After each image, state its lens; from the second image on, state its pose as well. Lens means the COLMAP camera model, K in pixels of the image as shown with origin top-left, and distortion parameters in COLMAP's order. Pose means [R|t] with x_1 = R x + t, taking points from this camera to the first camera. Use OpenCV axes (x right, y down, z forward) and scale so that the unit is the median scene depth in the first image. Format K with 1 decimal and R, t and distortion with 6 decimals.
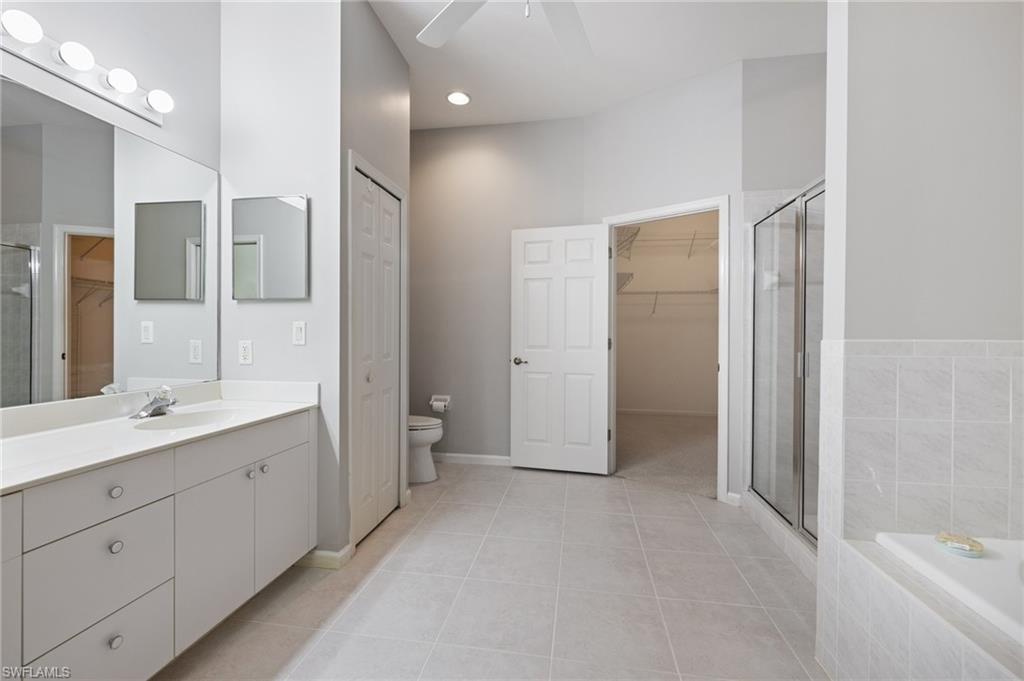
lens RADIAL K [[430.4, 0, 513.2], [0, 430.4, 335.2], [0, 0, 1]] dist [-0.000279, -0.000094]
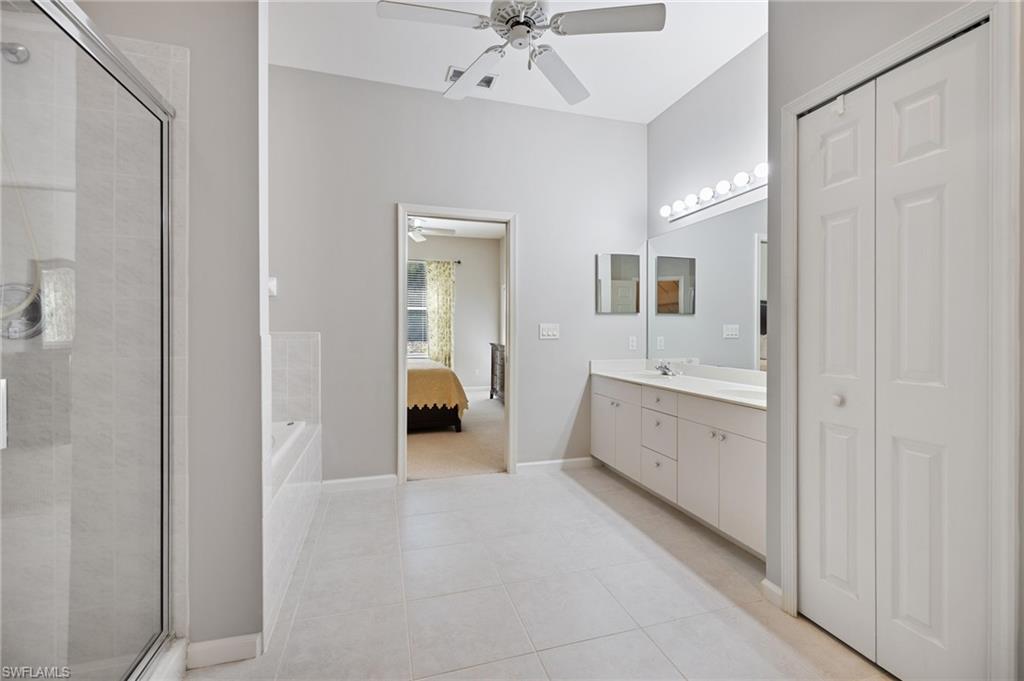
lens RADIAL K [[430.4, 0, 513.2], [0, 430.4, 335.2], [0, 0, 1]] dist [-0.000279, -0.000094]
pose [[-0.901269, -0.006174, -0.433217, 0.652341], [-0.008976, 0.999950, 0.004422, 0.004504], [0.433168, 0.007874, -0.901279, 2.266307]]
